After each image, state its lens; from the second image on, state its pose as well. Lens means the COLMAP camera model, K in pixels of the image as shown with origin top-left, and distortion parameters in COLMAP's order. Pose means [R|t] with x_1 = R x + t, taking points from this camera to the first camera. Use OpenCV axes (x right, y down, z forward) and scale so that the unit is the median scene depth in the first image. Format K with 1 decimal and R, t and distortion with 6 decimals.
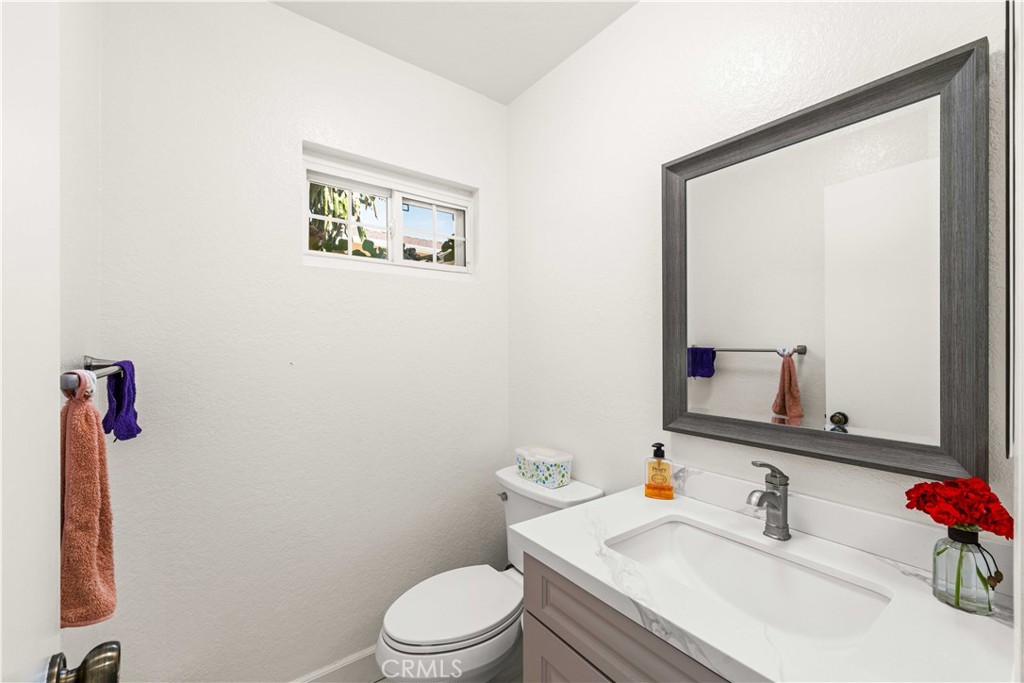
lens RADIAL K [[418.7, 0, 511.7], [0, 418.7, 342.5], [0, 0, 1]] dist [0.002040, -0.001214]
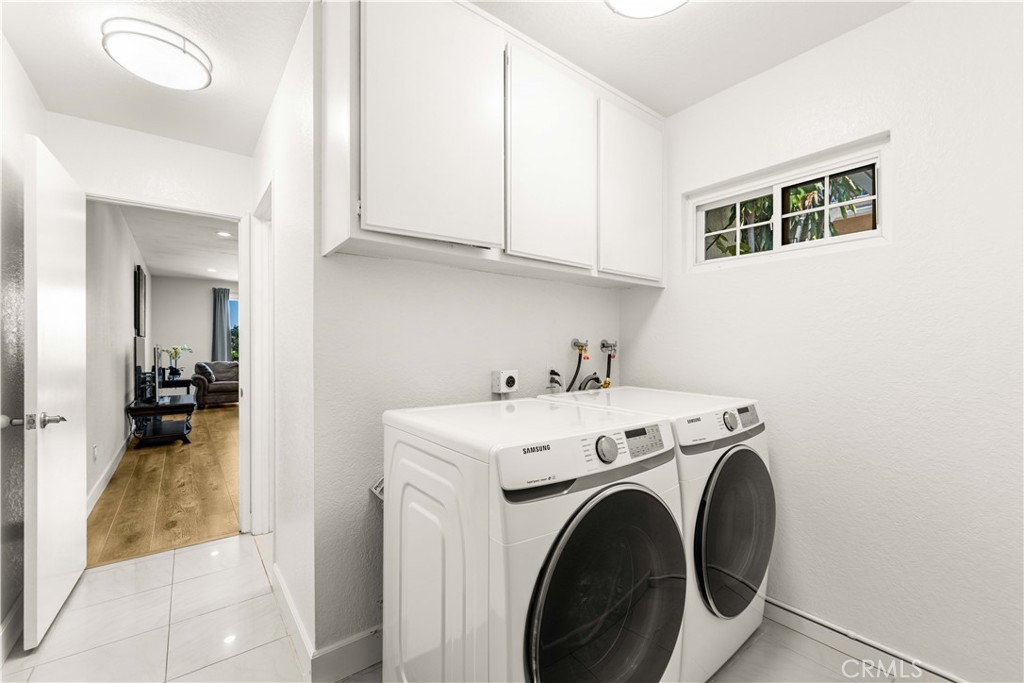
lens RADIAL K [[418.7, 0, 503.3], [0, 418.7, 346.0], [0, 0, 1]] dist [0.002040, -0.001214]
pose [[0.006215, -0.002329, -0.999978, 0.744695], [-0.003519, 0.999991, -0.002351, 0.062963], [0.999974, 0.003534, 0.006207, 0.234457]]
